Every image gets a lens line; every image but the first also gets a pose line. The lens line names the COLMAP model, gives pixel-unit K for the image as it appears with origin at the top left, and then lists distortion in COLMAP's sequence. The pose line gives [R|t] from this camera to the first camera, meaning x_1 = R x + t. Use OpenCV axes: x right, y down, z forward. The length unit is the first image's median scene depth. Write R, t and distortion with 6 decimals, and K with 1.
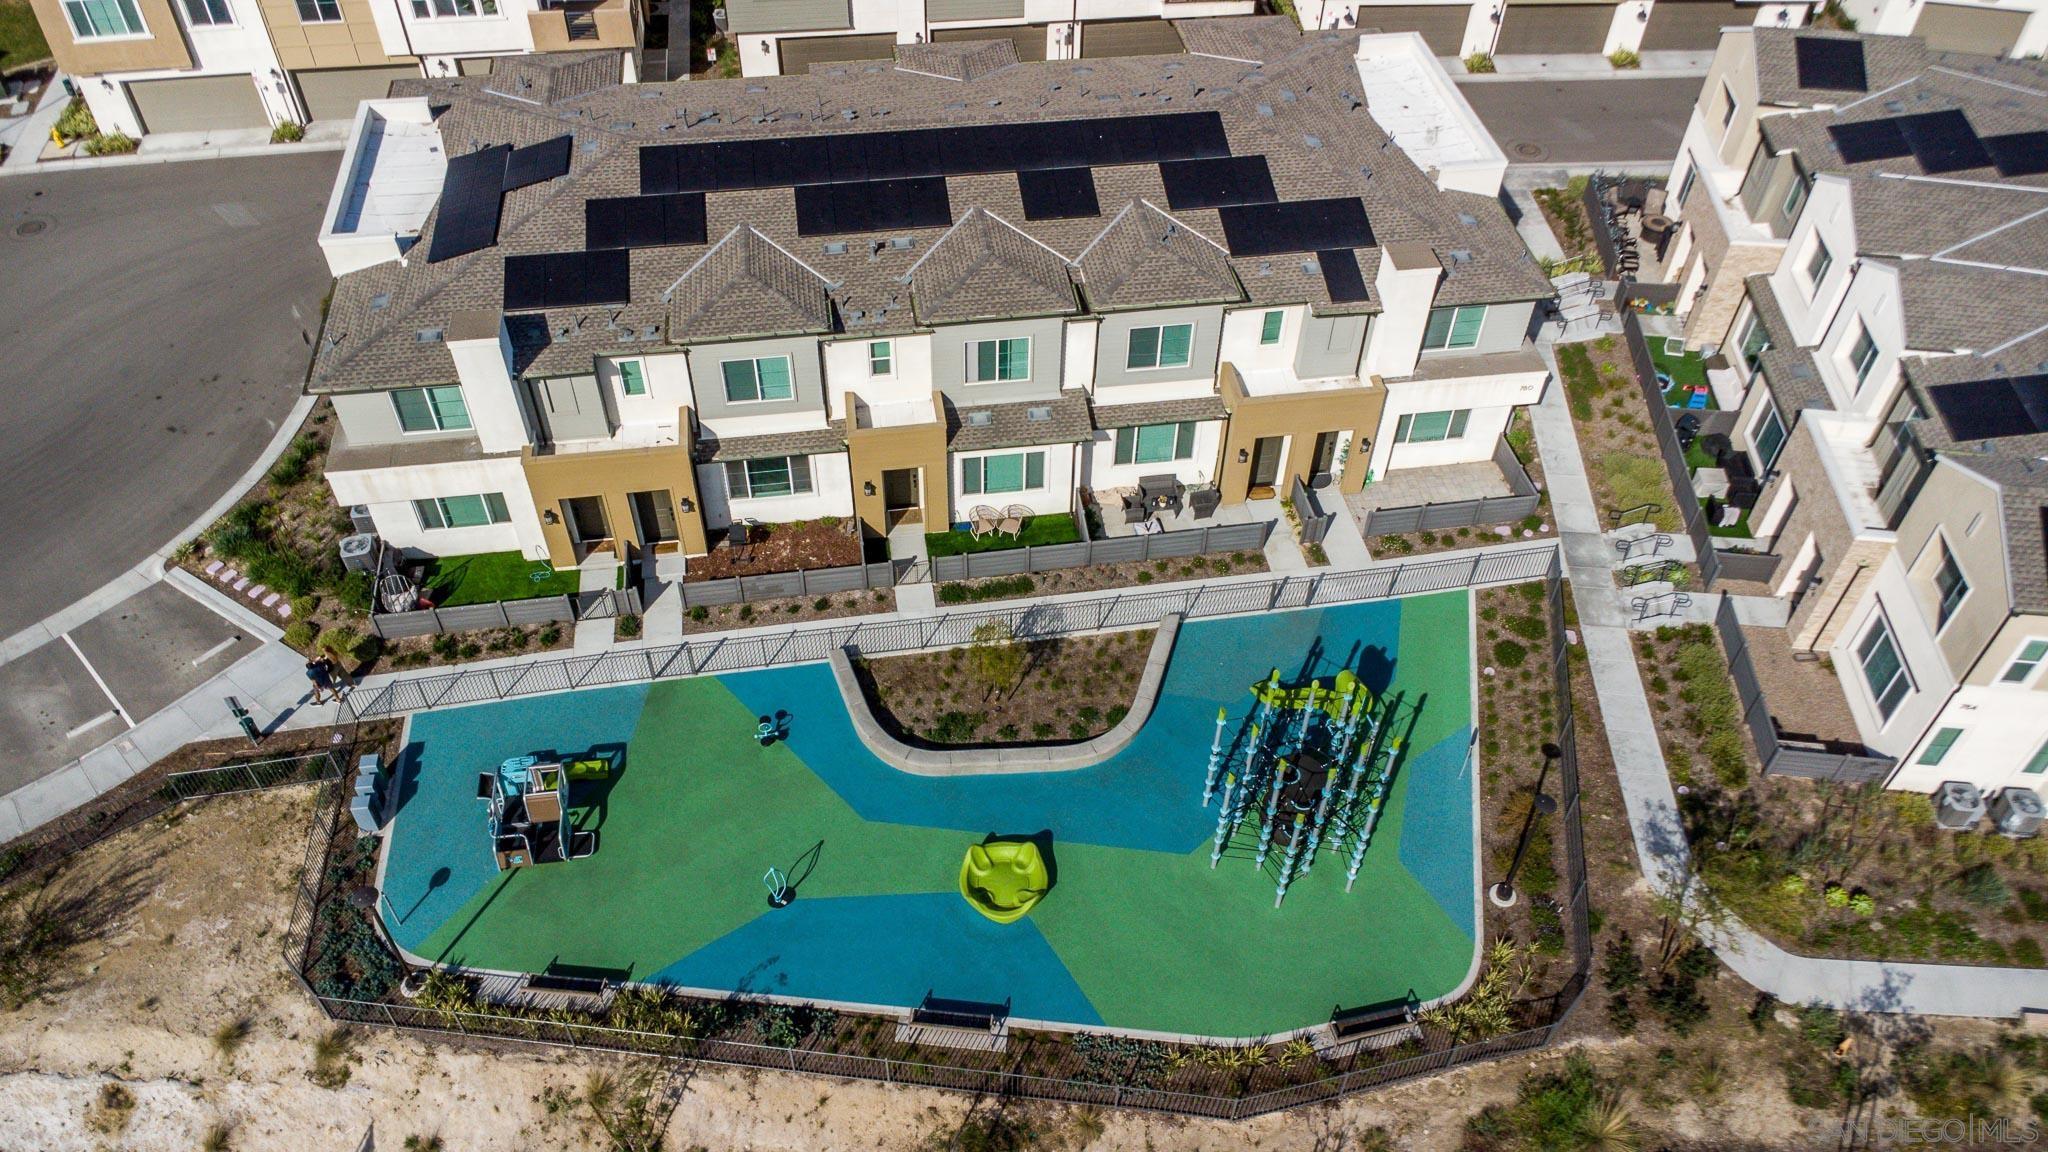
lens RADIAL K [[1499.0, 0, 1026.6], [0, 1499.0, 561.7], [0, 0, 1]] dist [0.070543, -0.099907]
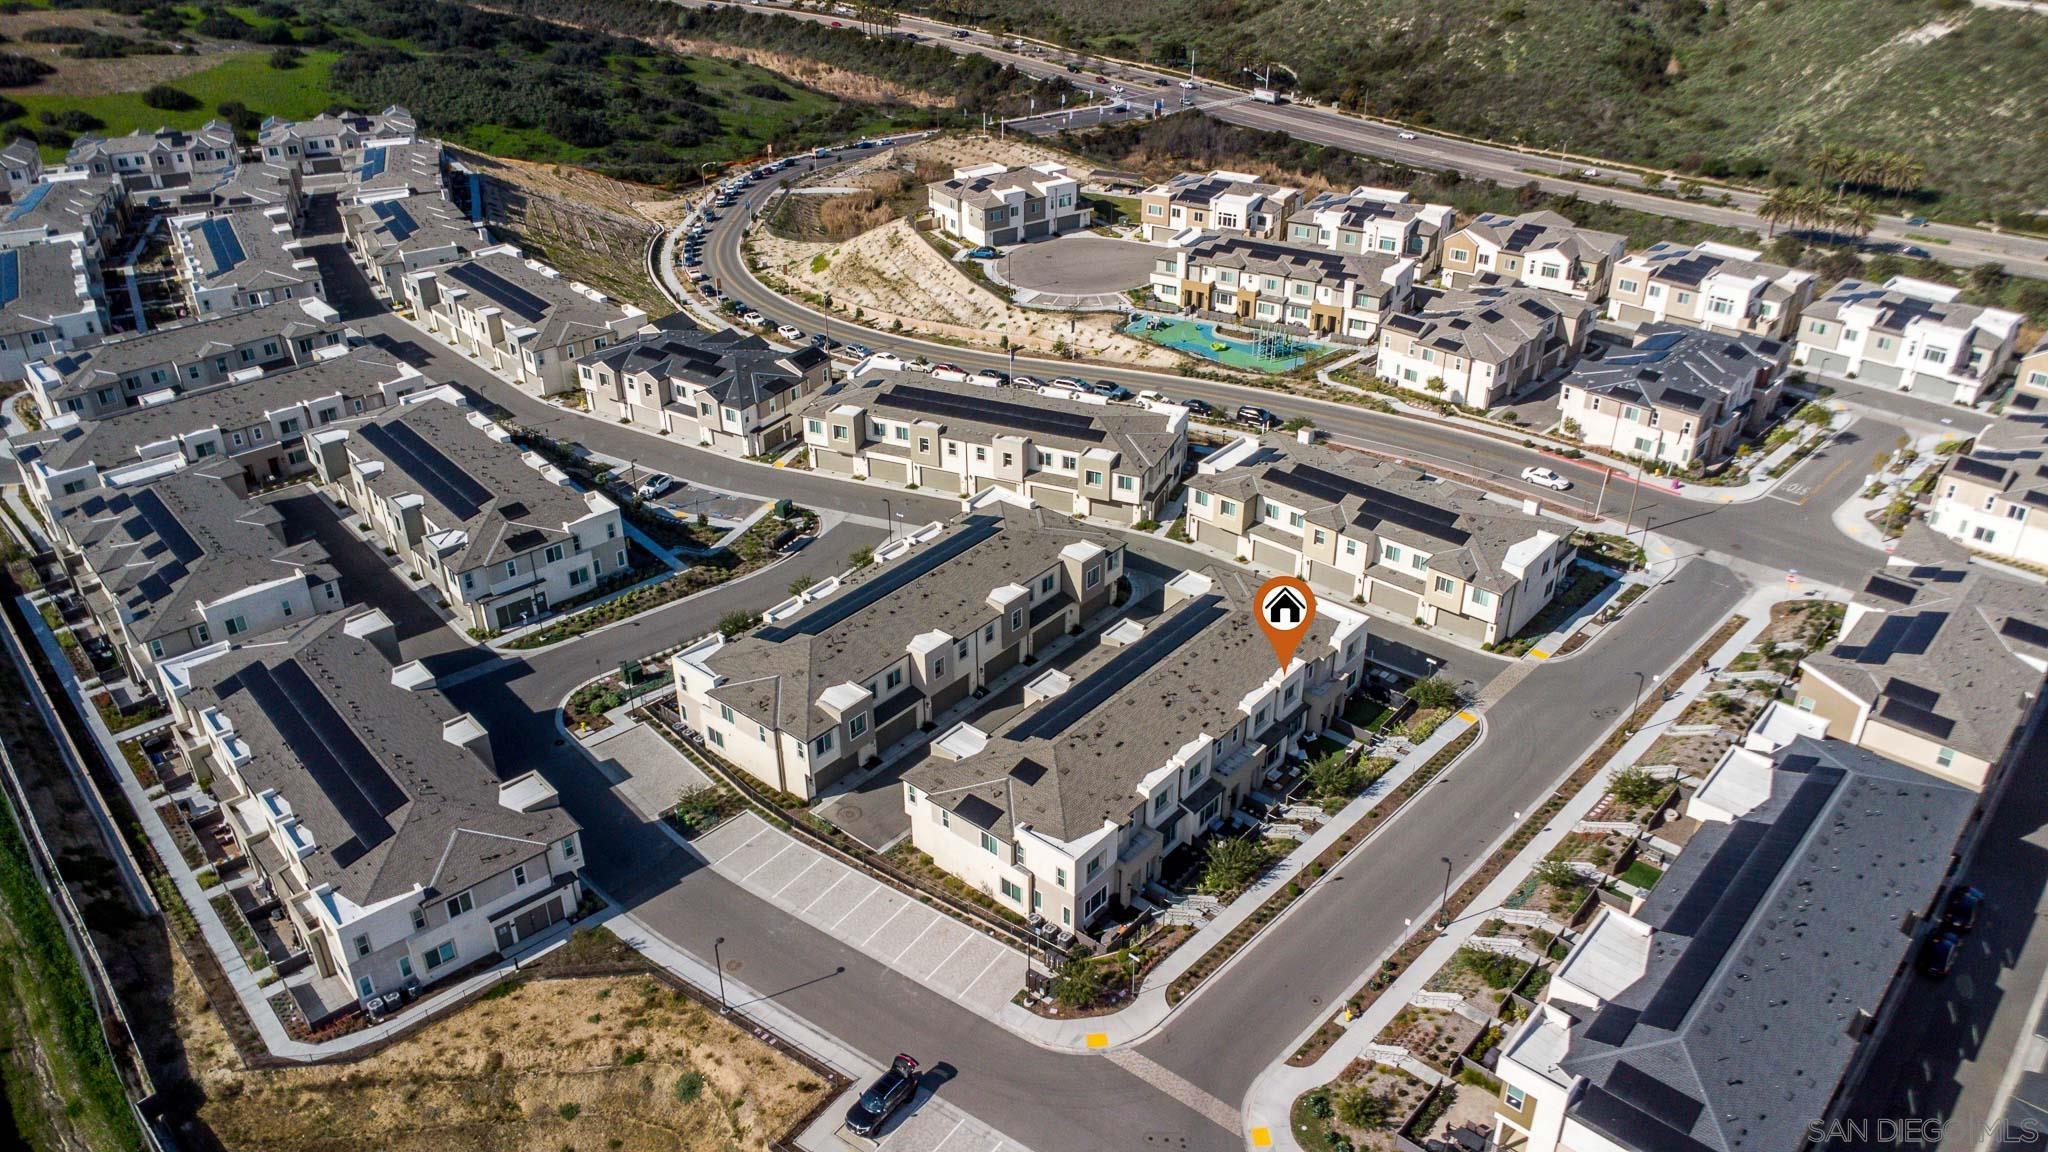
lens RADIAL K [[1480.8, 0, 1024.0], [0, 1480.8, 576.0], [0, 0, 1]] dist [0.016754, -0.005006]
pose [[0.779798, 0.299094, -0.549962, 2.308077], [-0.435176, 0.890506, -0.132745, 1.716701], [0.450041, 0.342844, 0.824573, -3.054315]]
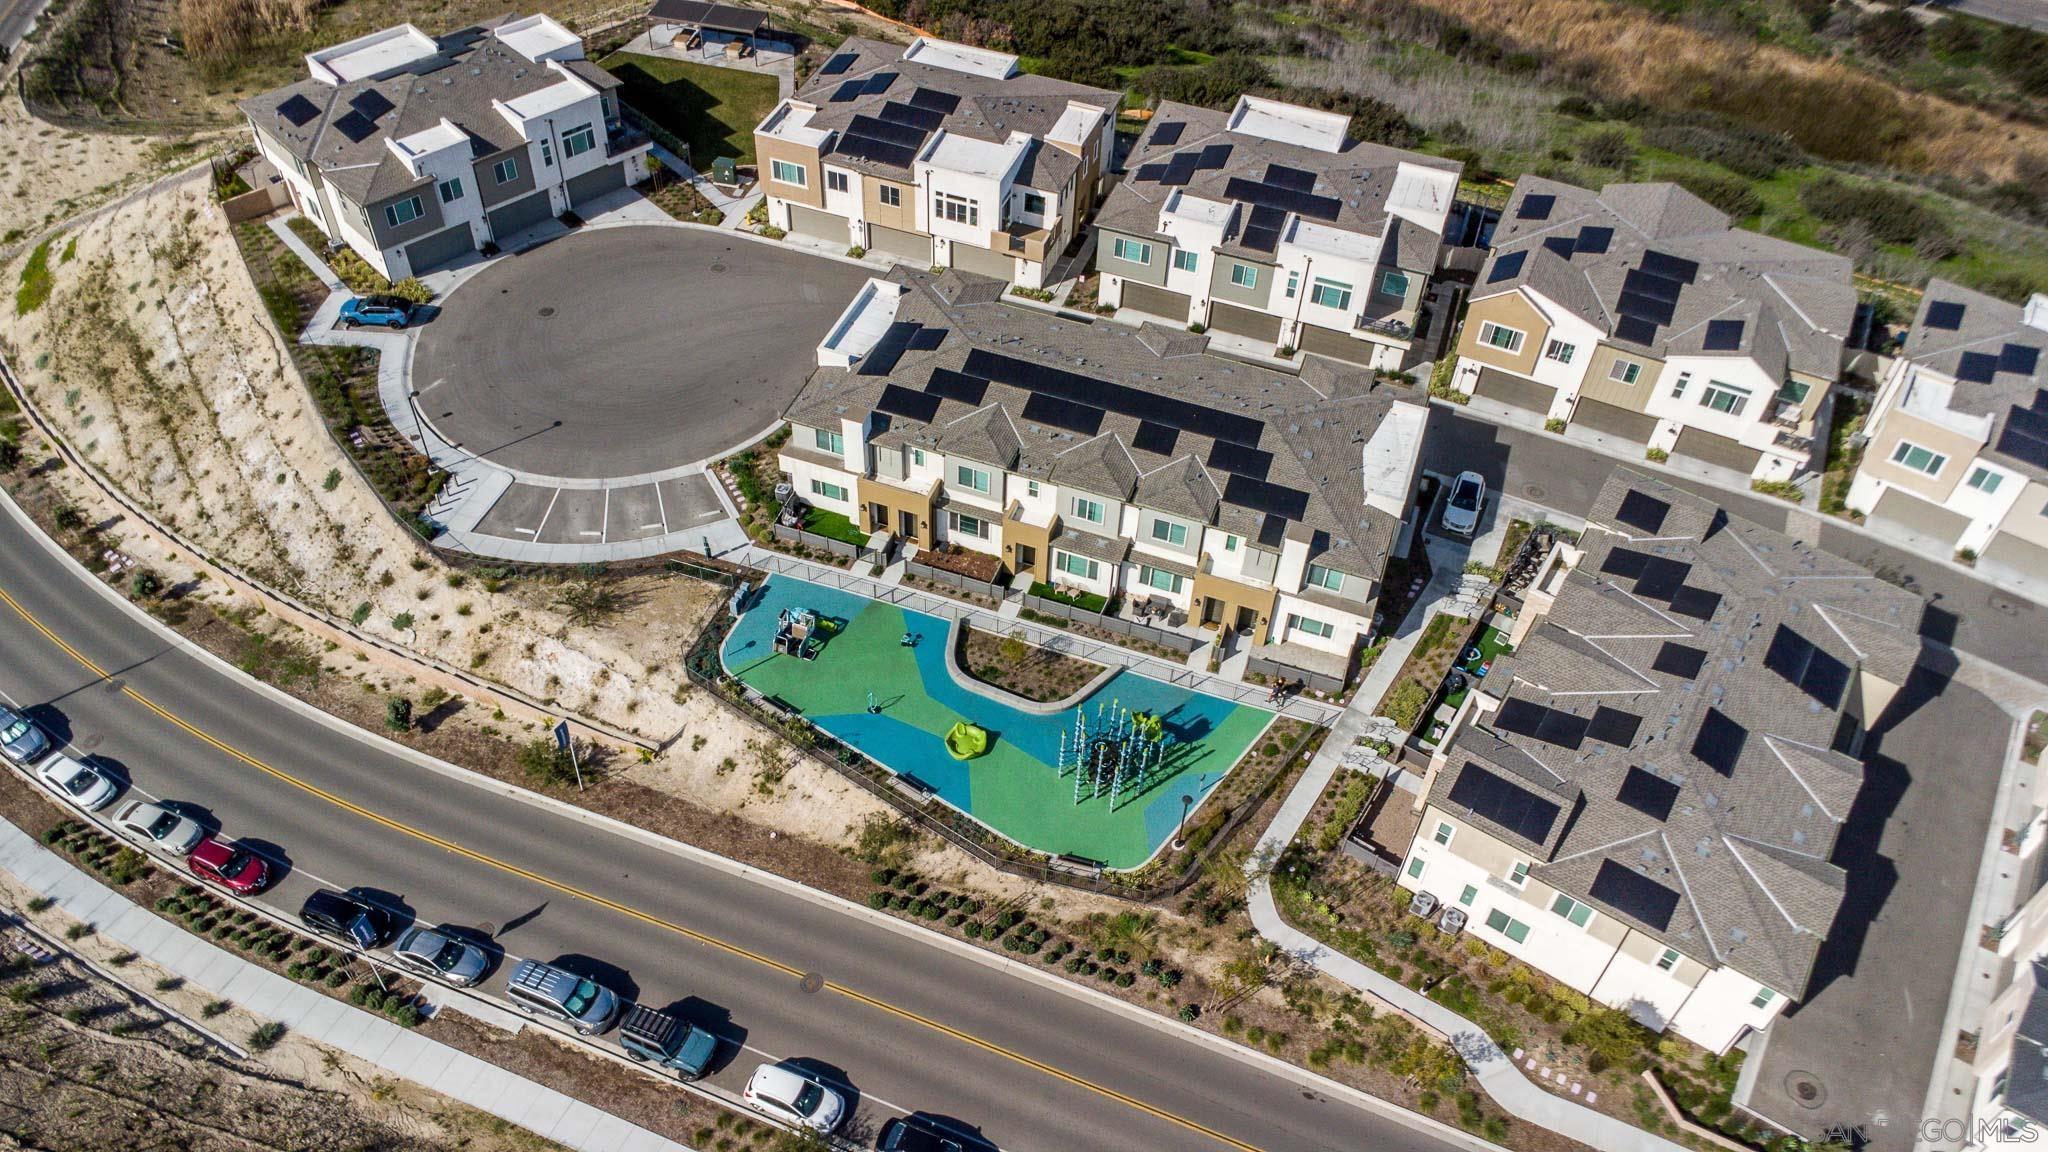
lens RADIAL K [[1480.8, 0, 1024.0], [0, 1480.8, 576.0], [0, 0, 1]] dist [0.016754, -0.005006]
pose [[0.881568, 0.354185, -0.312075, 0.530462], [-0.355834, 0.933004, 0.053719, -0.126759], [0.310193, 0.063690, 0.948538, -0.826851]]
